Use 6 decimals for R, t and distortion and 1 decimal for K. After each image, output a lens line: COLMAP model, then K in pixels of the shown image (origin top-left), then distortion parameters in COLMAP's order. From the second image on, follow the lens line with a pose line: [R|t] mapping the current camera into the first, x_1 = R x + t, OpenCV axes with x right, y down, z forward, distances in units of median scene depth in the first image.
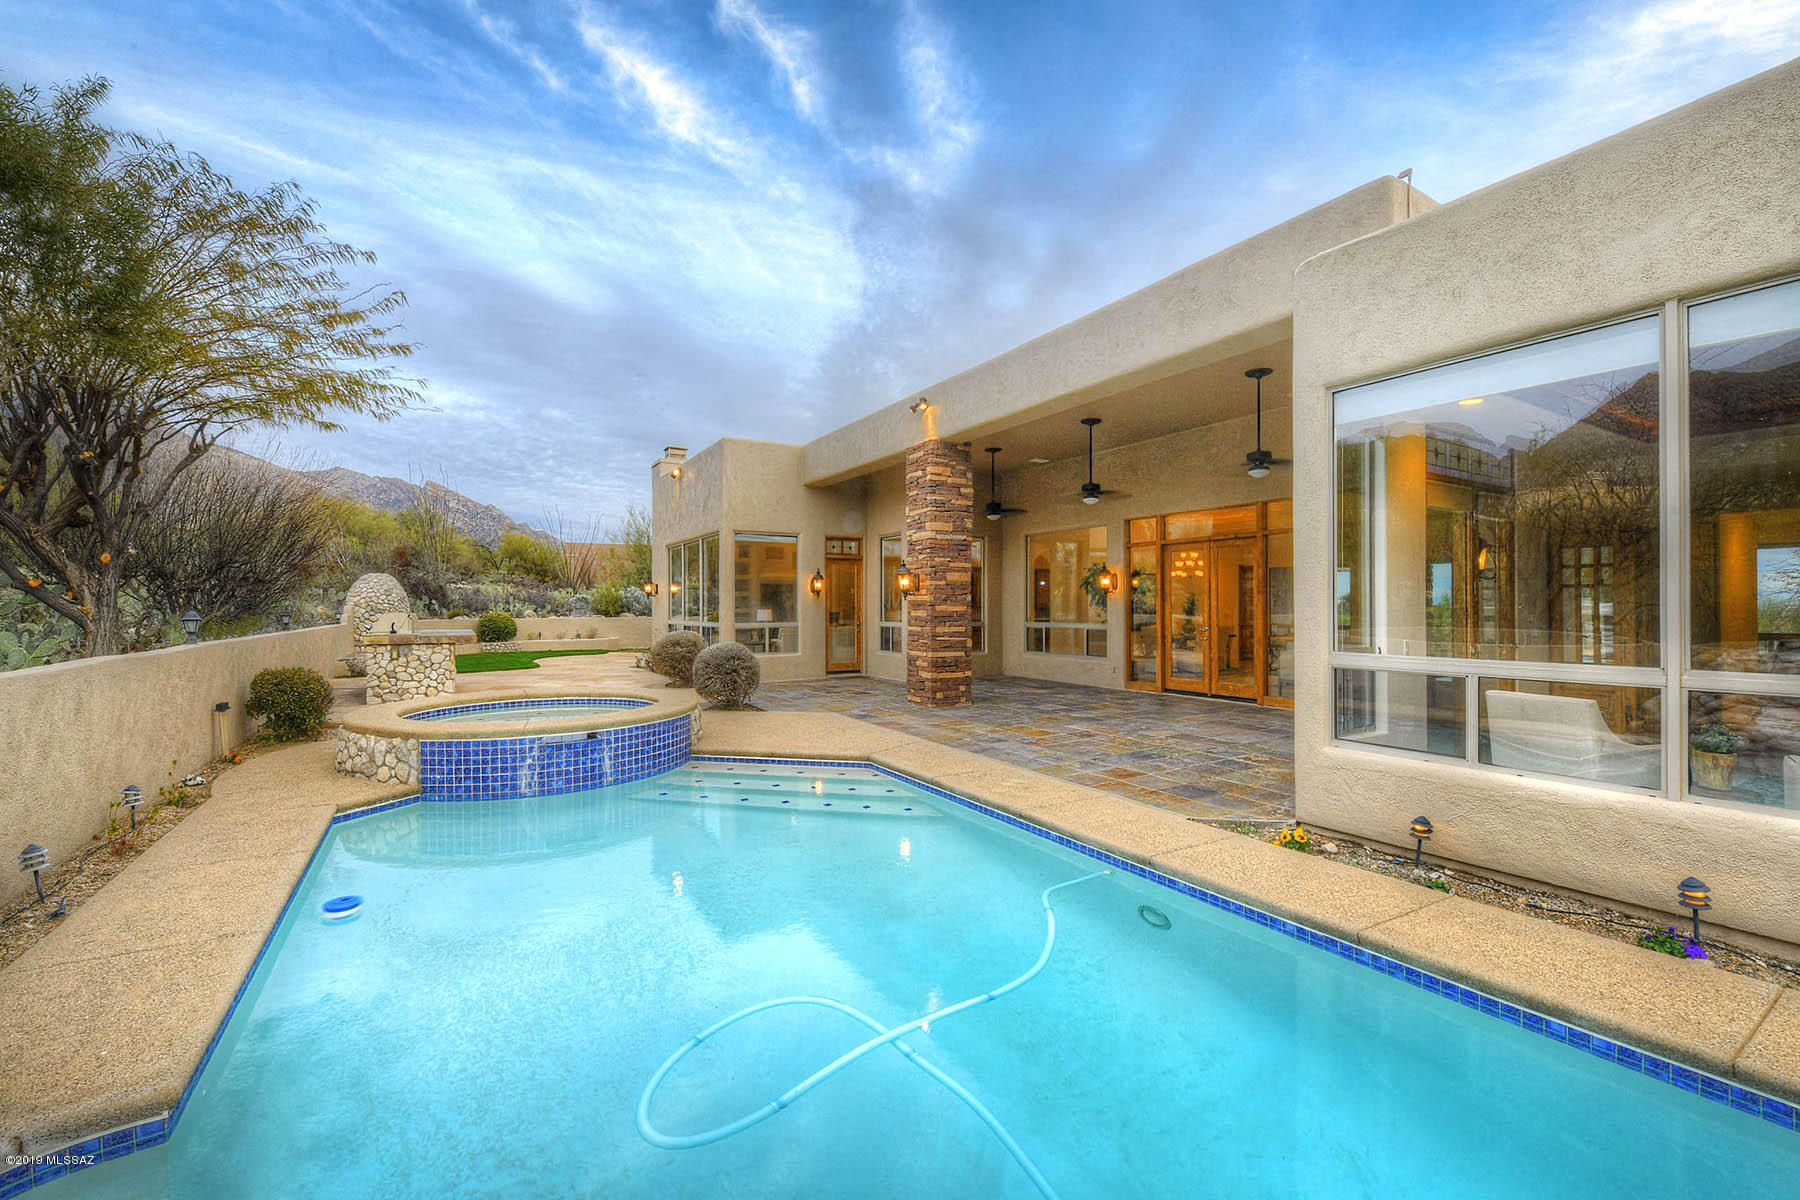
lens RADIAL K [[763.4, 0, 898.9], [0, 763.4, 599.0], [0, 0, 1]] dist [-0.021074, -0.000290]
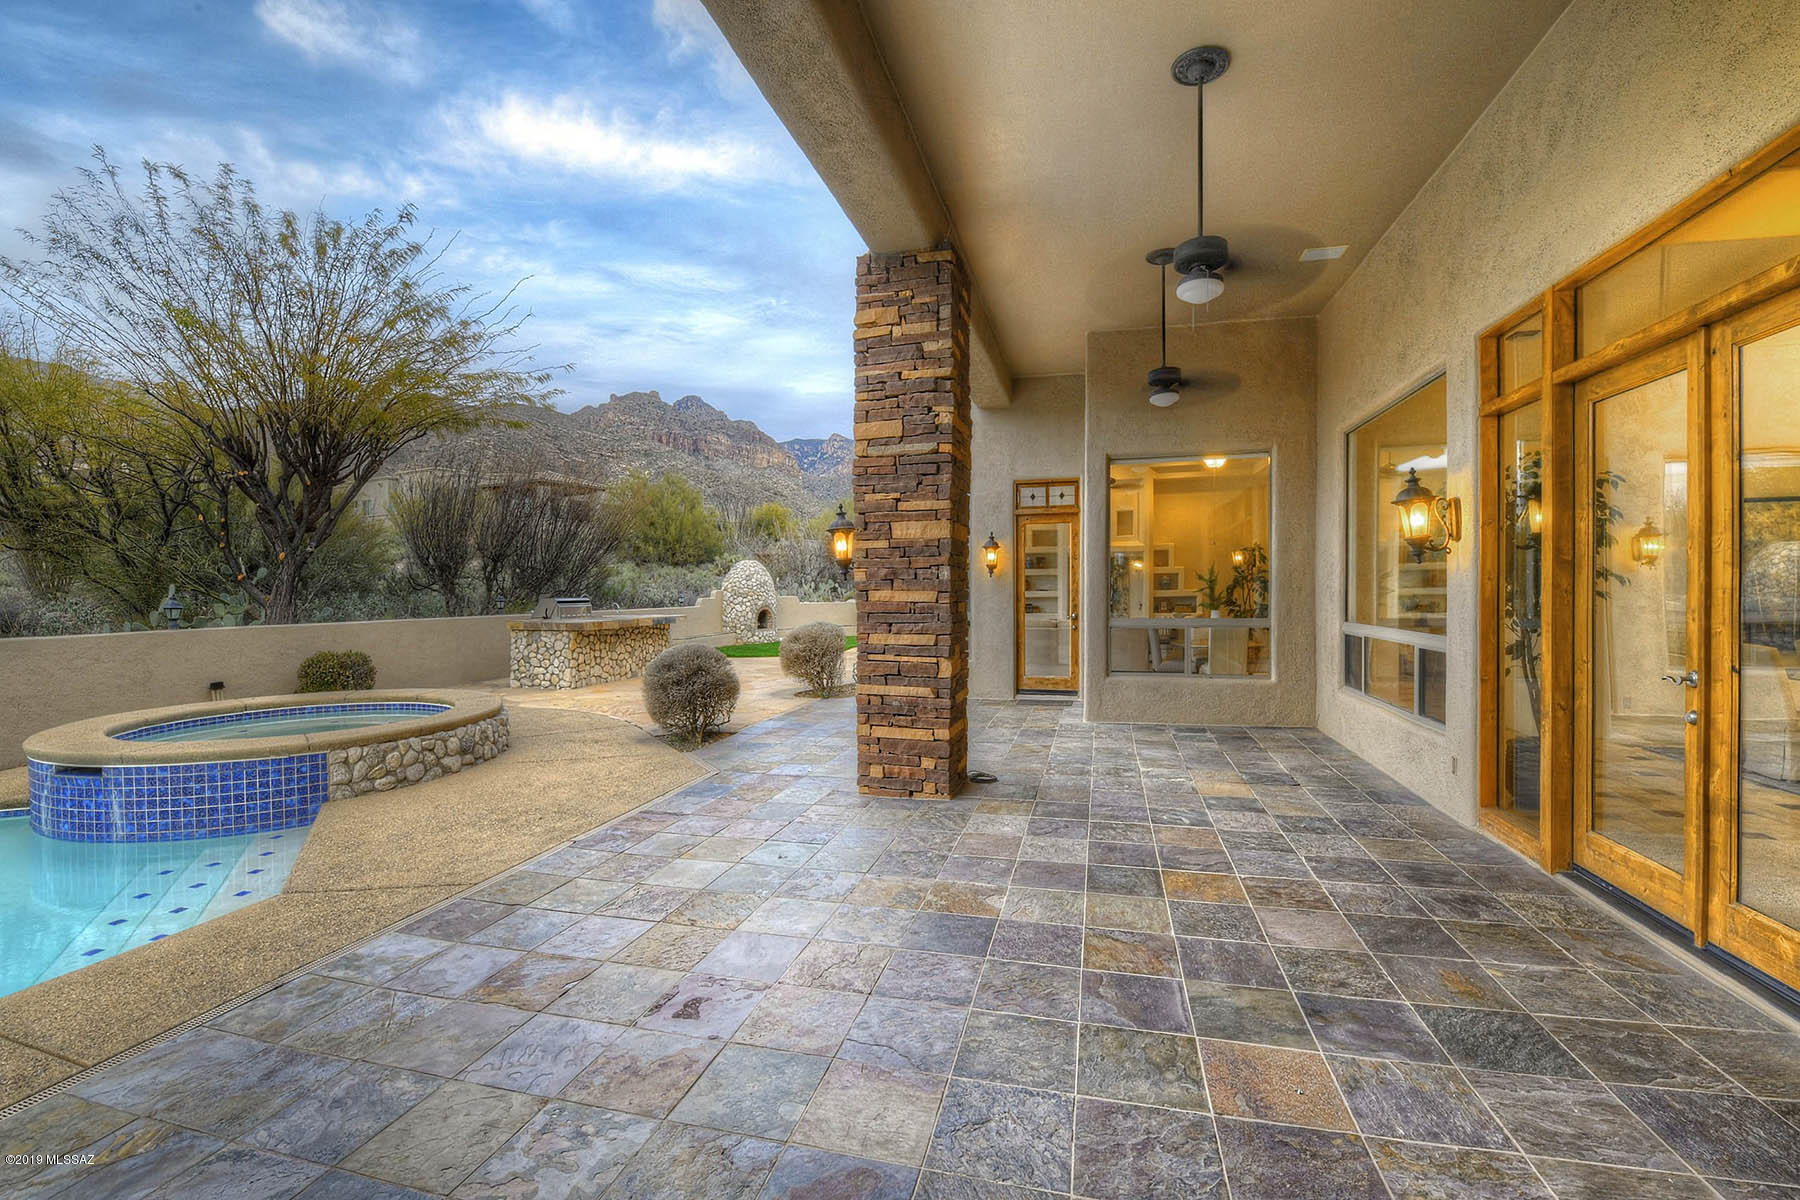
lens RADIAL K [[763.4, 0, 893.6], [0, 763.4, 597.9], [0, 0, 1]] dist [-0.021074, -0.000290]
pose [[0.696230, 0.004535, -0.717805, 0.410456], [0.013597, 0.999717, 0.019504, 0.003738], [0.717690, -0.023340, 0.695971, 0.654959]]
